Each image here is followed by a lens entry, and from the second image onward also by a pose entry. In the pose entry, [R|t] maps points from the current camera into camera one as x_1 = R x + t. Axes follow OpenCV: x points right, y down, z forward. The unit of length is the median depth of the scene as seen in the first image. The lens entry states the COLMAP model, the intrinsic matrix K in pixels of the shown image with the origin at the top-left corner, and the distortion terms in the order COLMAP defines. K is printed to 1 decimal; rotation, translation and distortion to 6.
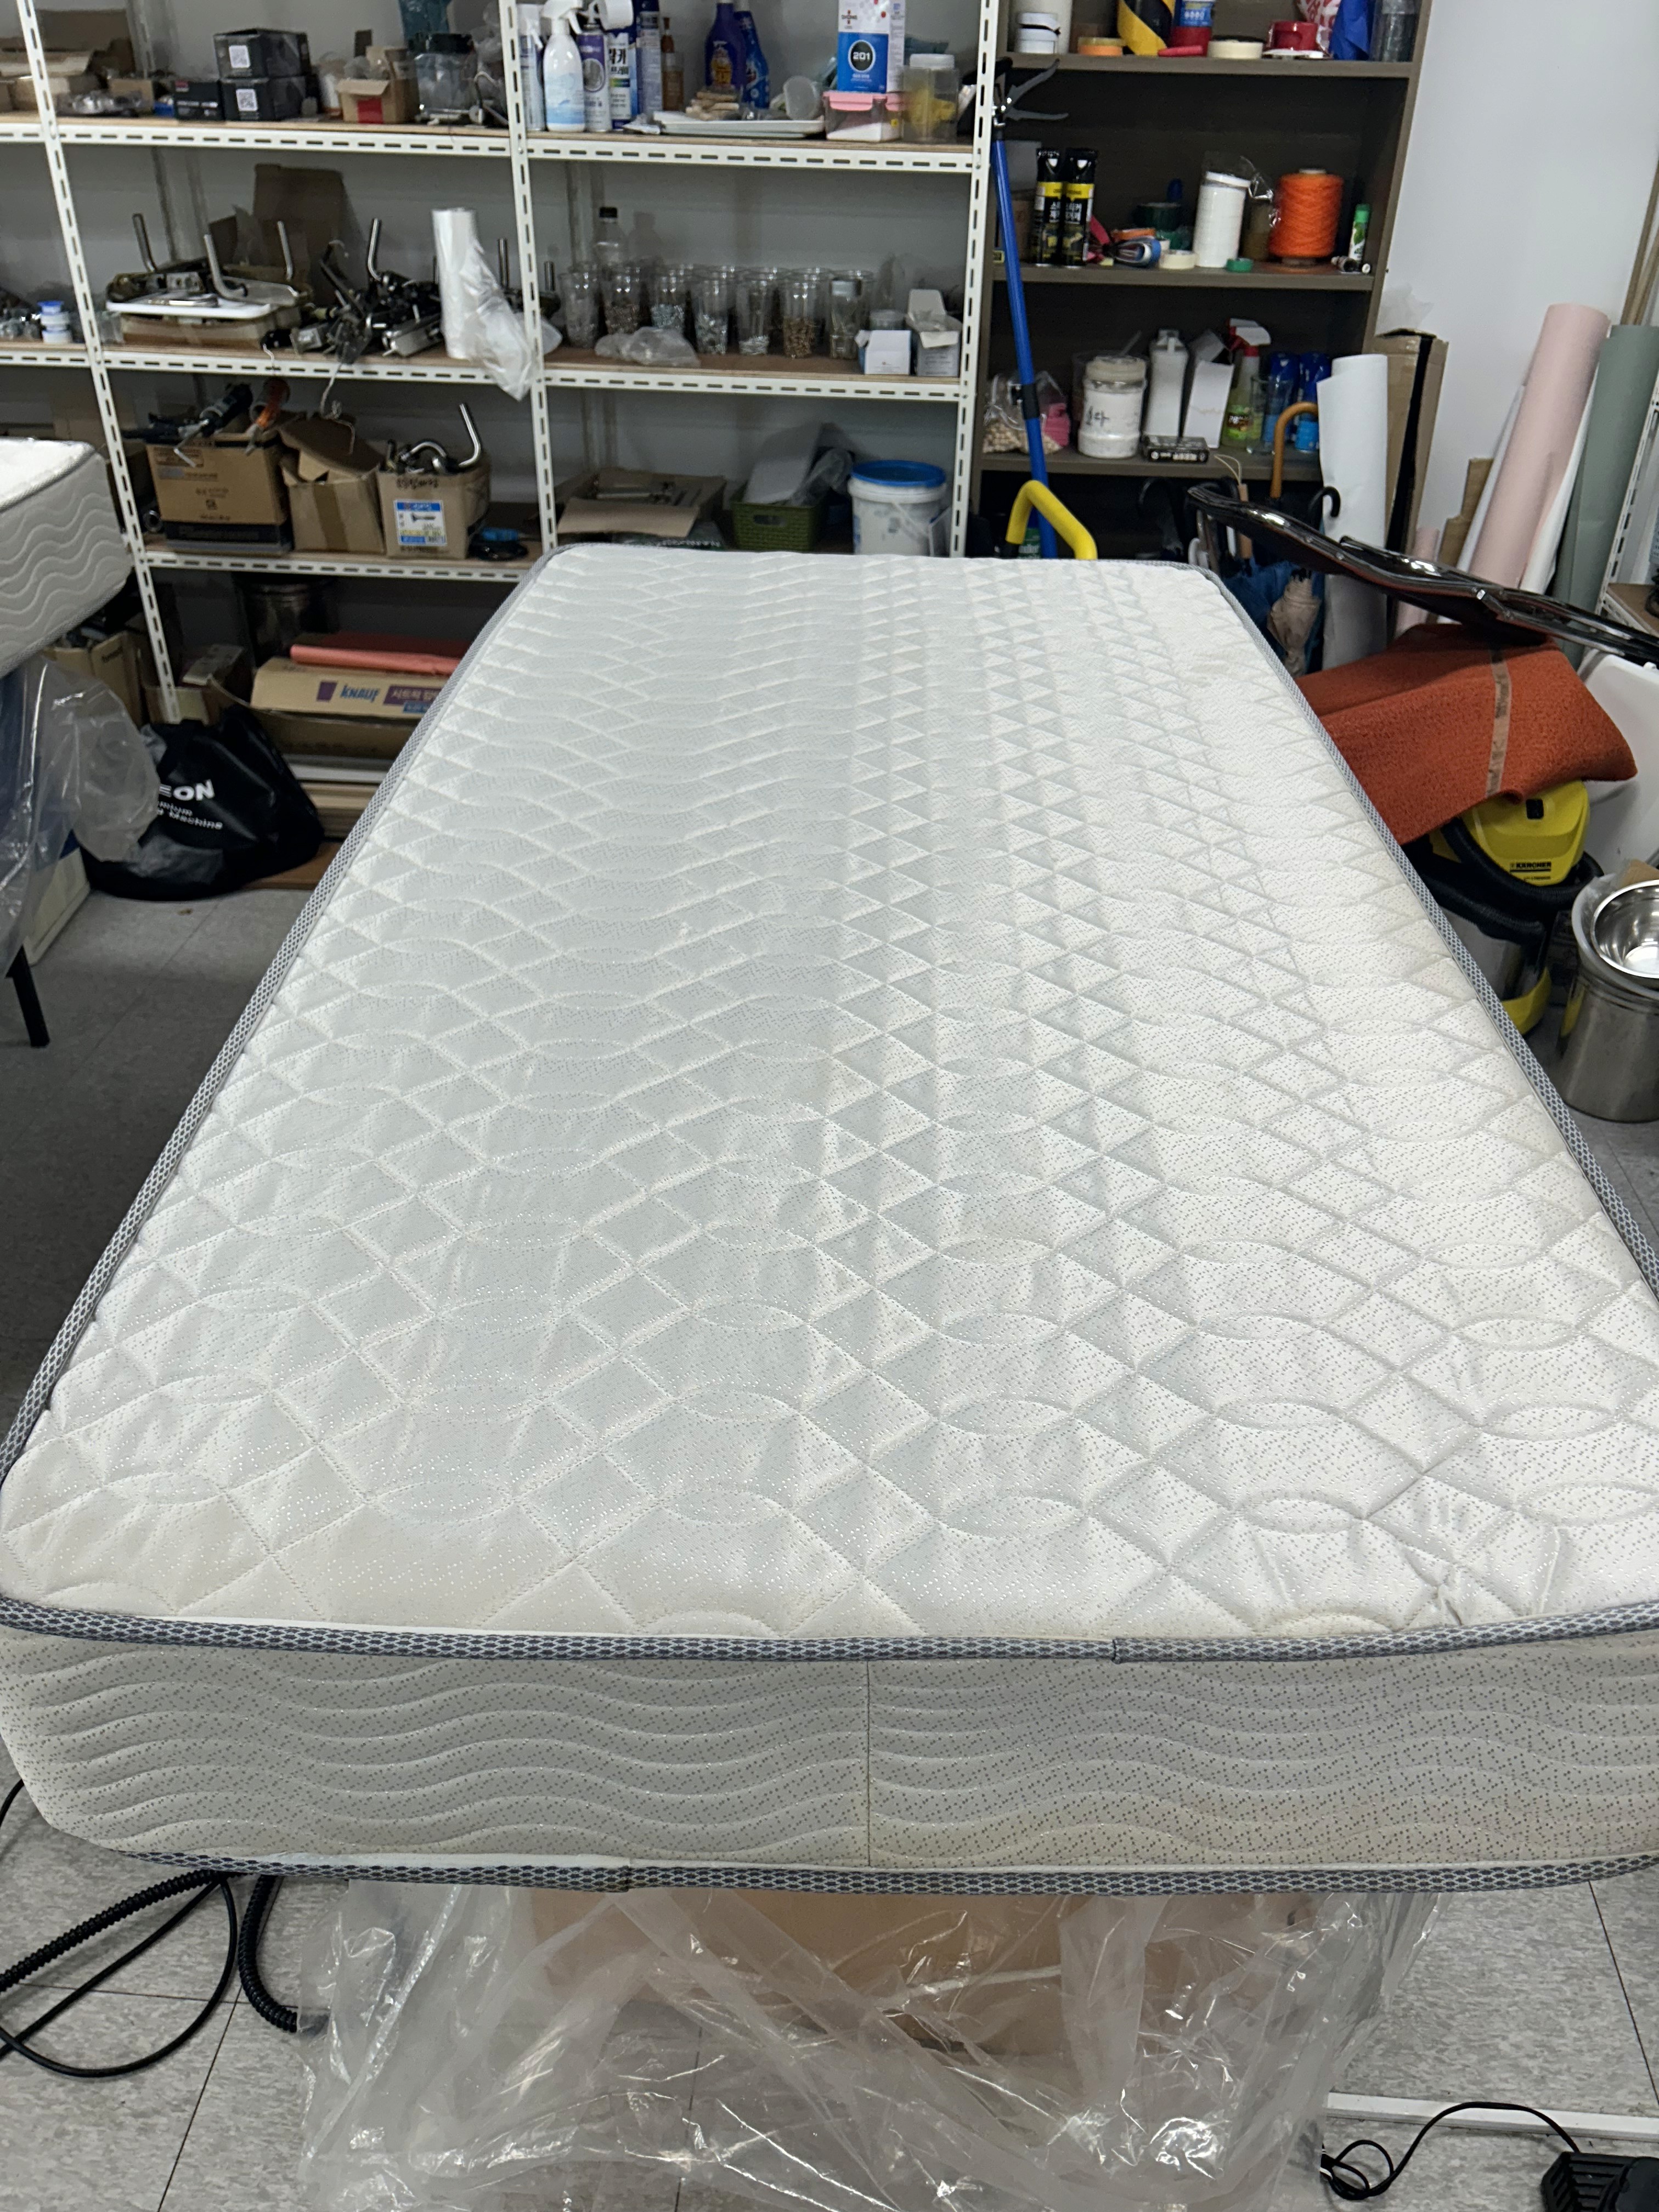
lens RADIAL K [[1684.4, 0, 842.1], [0, 1684.4, 1130.3], [0, 0, 1]] dist [0.039316, -0.058603]
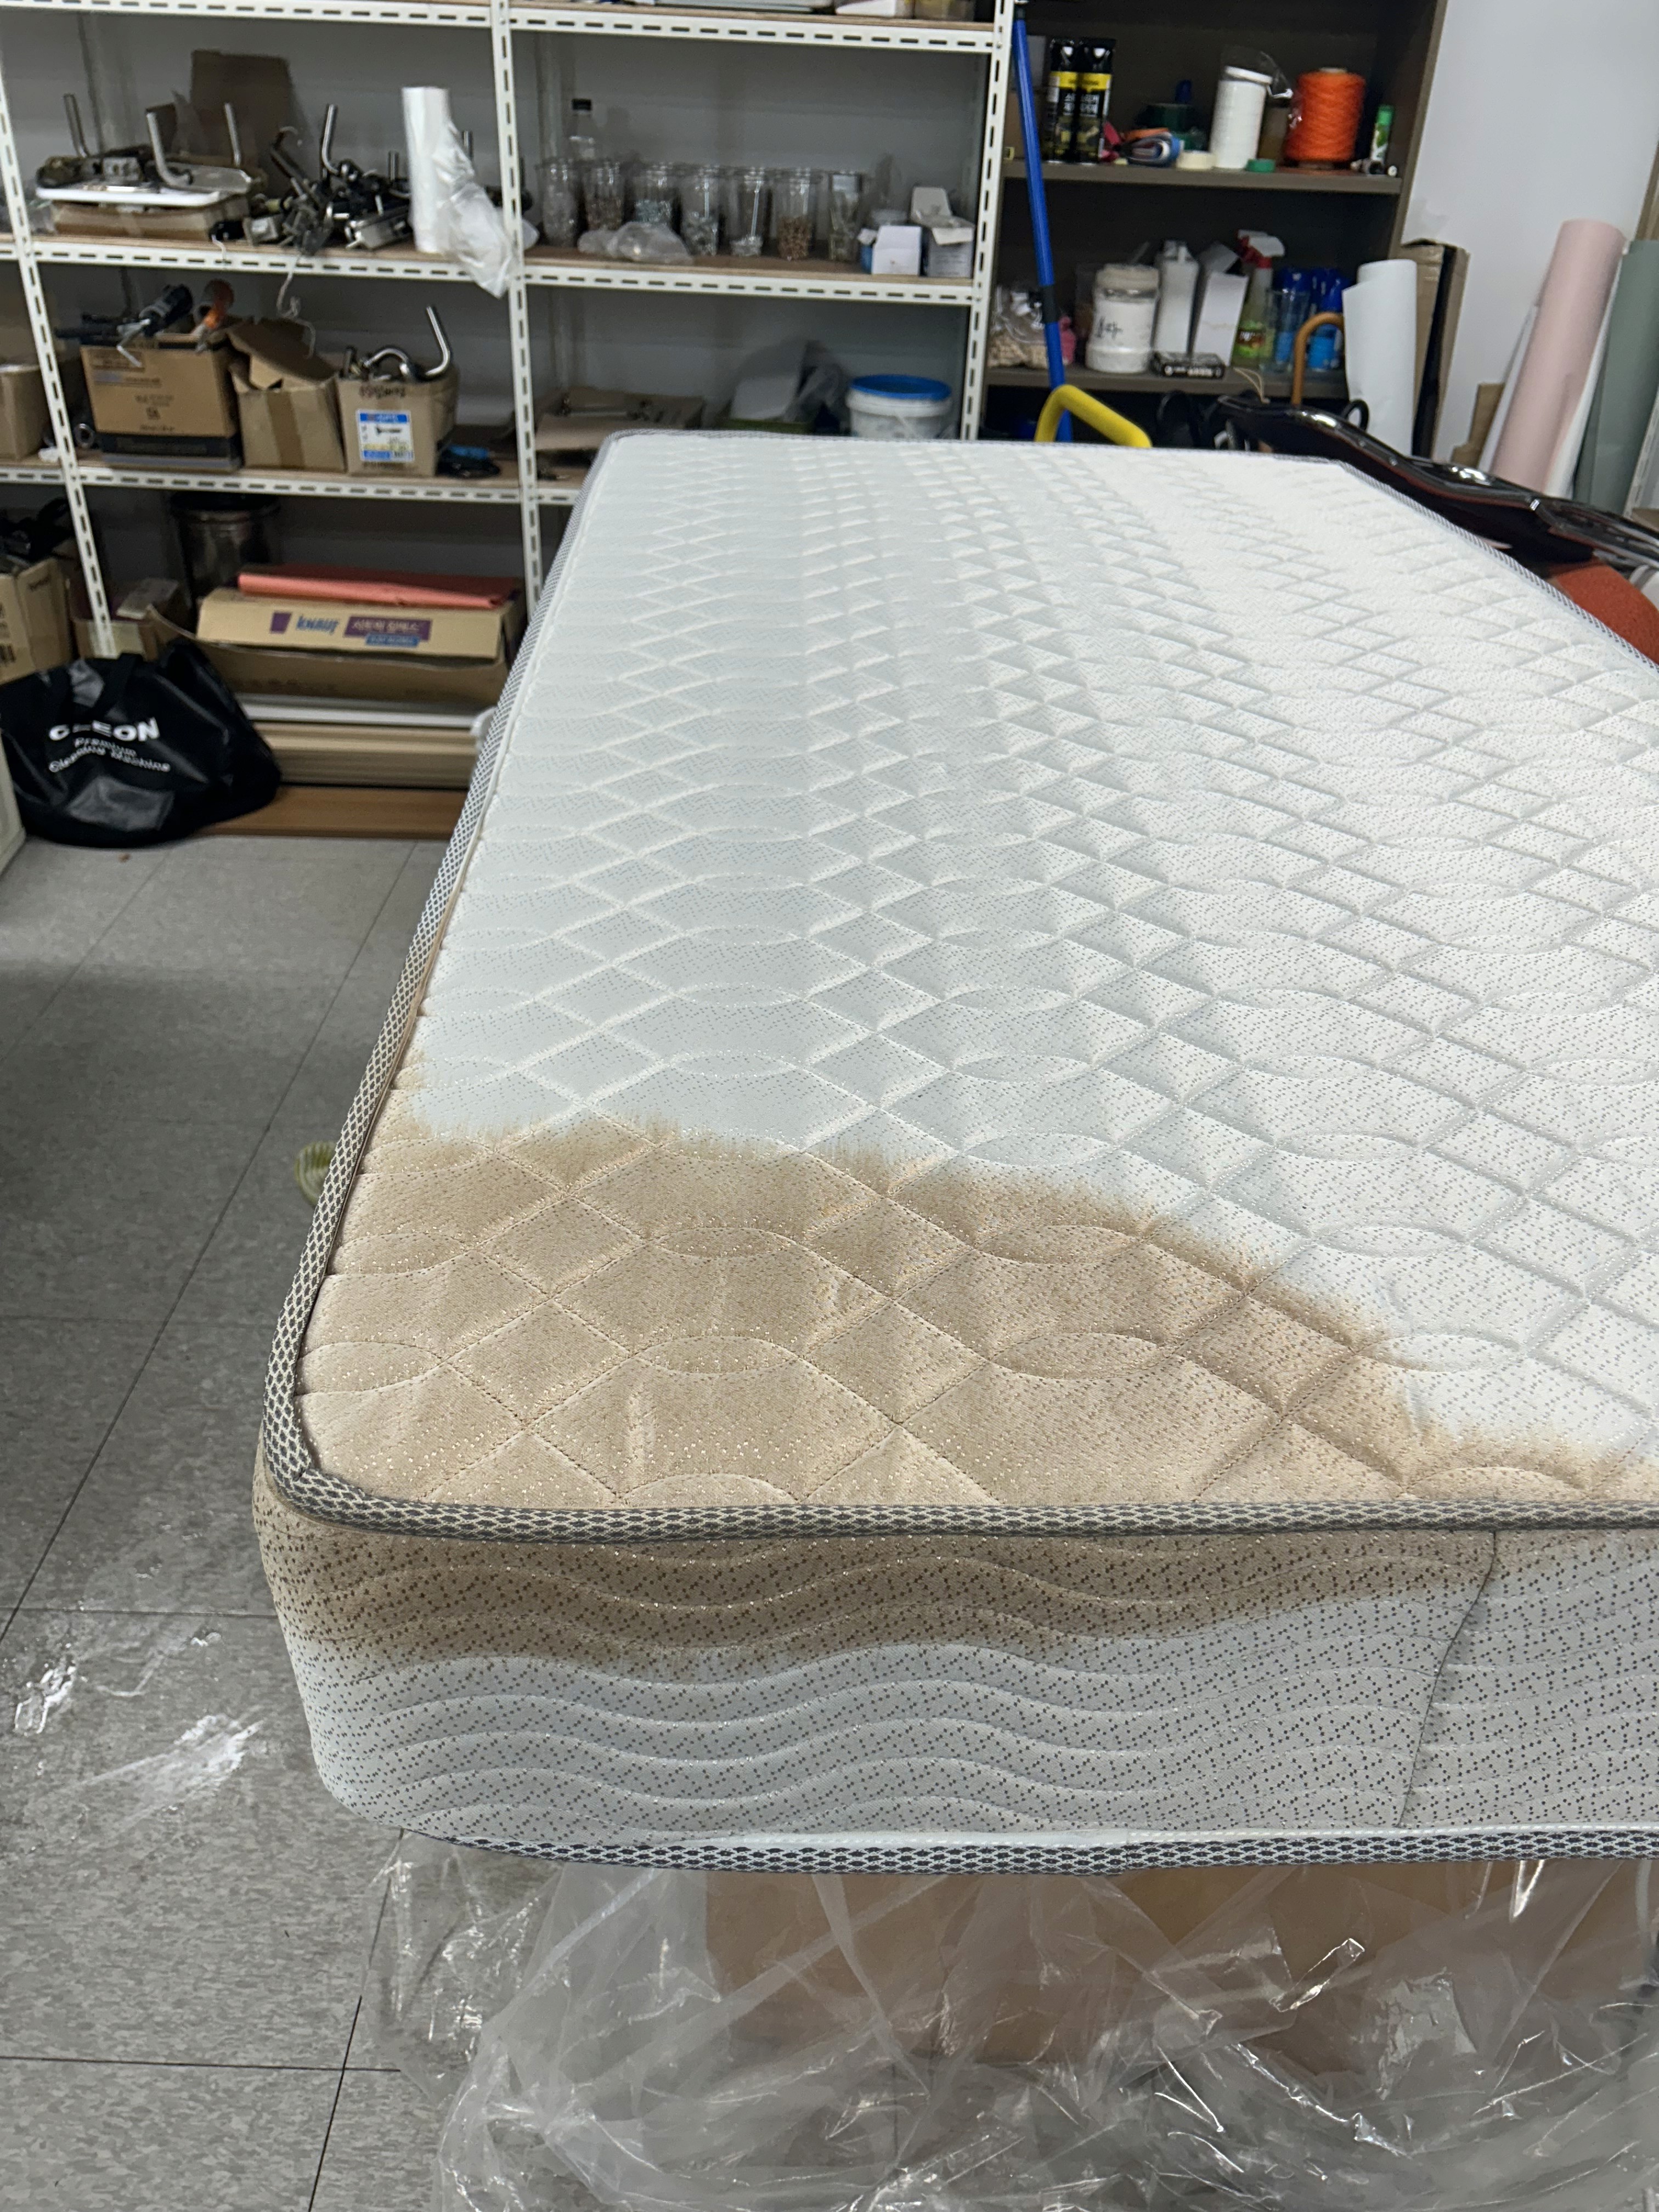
lens RADIAL K [[1684.4, 0, 826.0], [0, 1684.4, 1134.0], [0, 0, 1]] dist [0.039316, -0.058603]
pose [[0.997830, -0.019775, 0.062801, -0.078788], [0.019783, 0.999804, 0.000498, 0.026018], [-0.062799, 0.000745, 0.998026, 0.069254]]
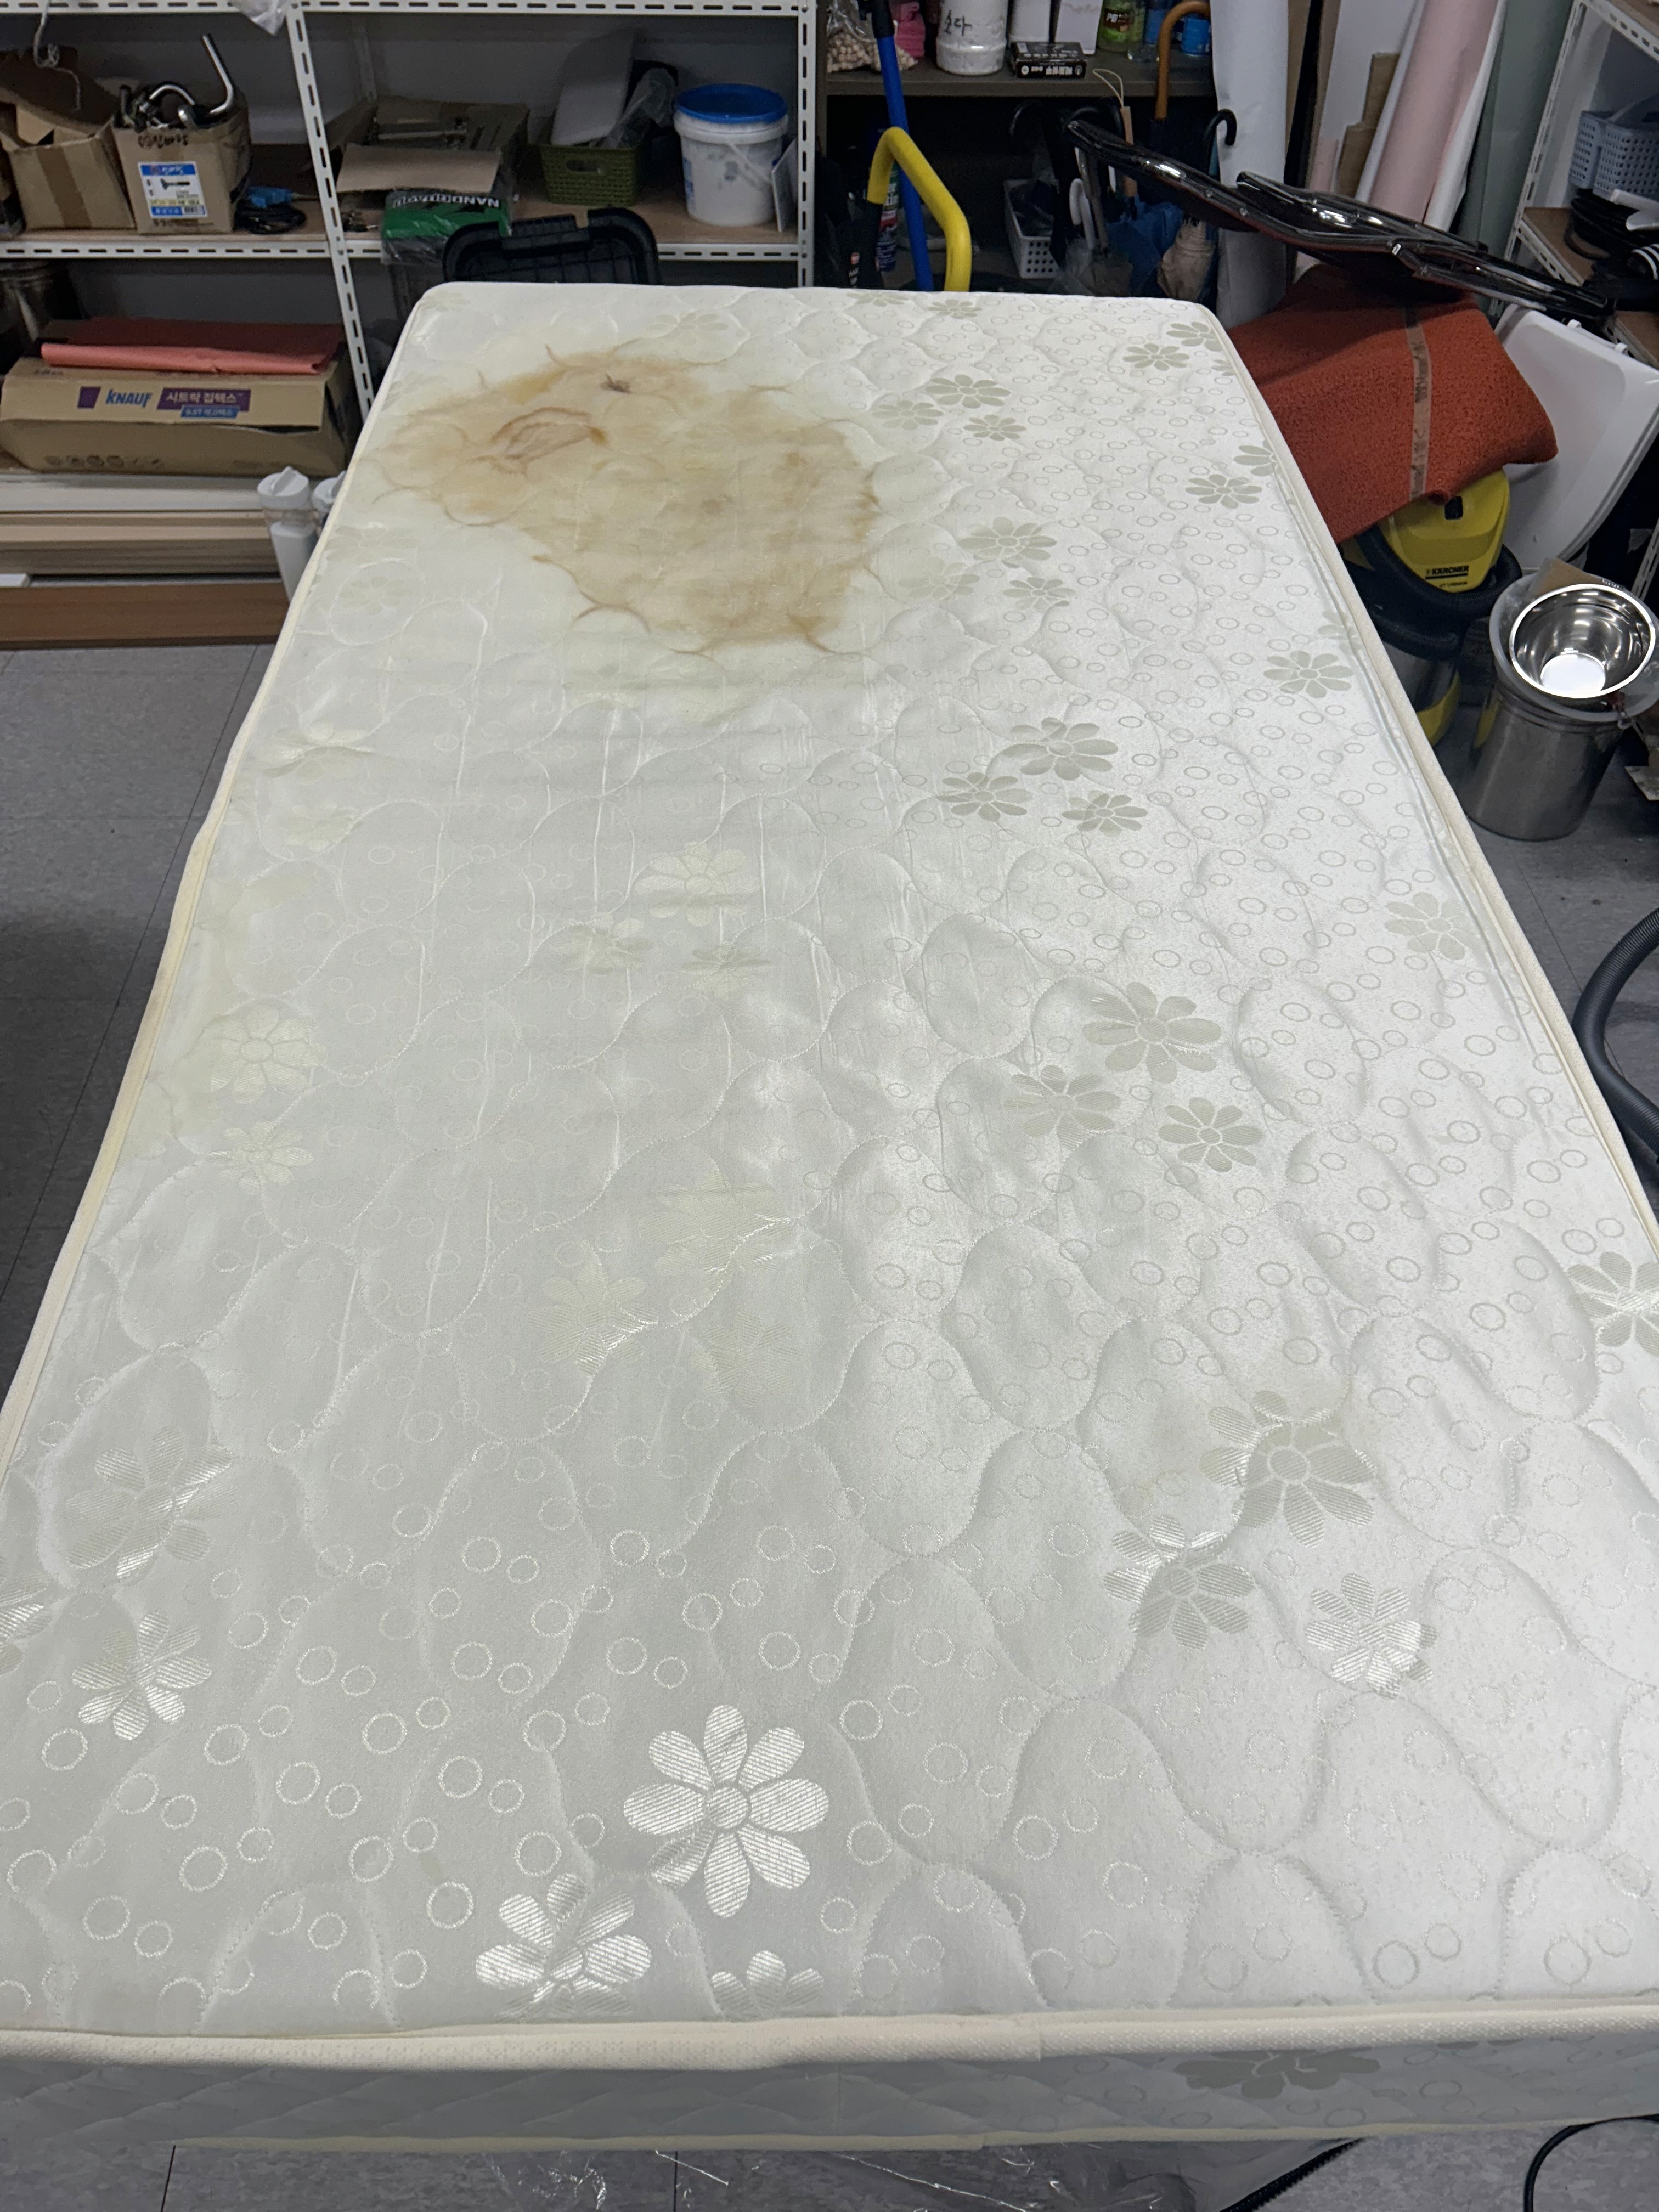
lens RADIAL K [[1684.4, 0, 835.1], [0, 1684.4, 1105.4], [0, 0, 1]] dist [0.039316, -0.058603]
pose [[0.994873, -0.076009, 0.066716, -0.011014], [0.059562, 0.973481, 0.220877, -0.083551], [-0.081735, -0.215771, 0.973017, 0.050241]]
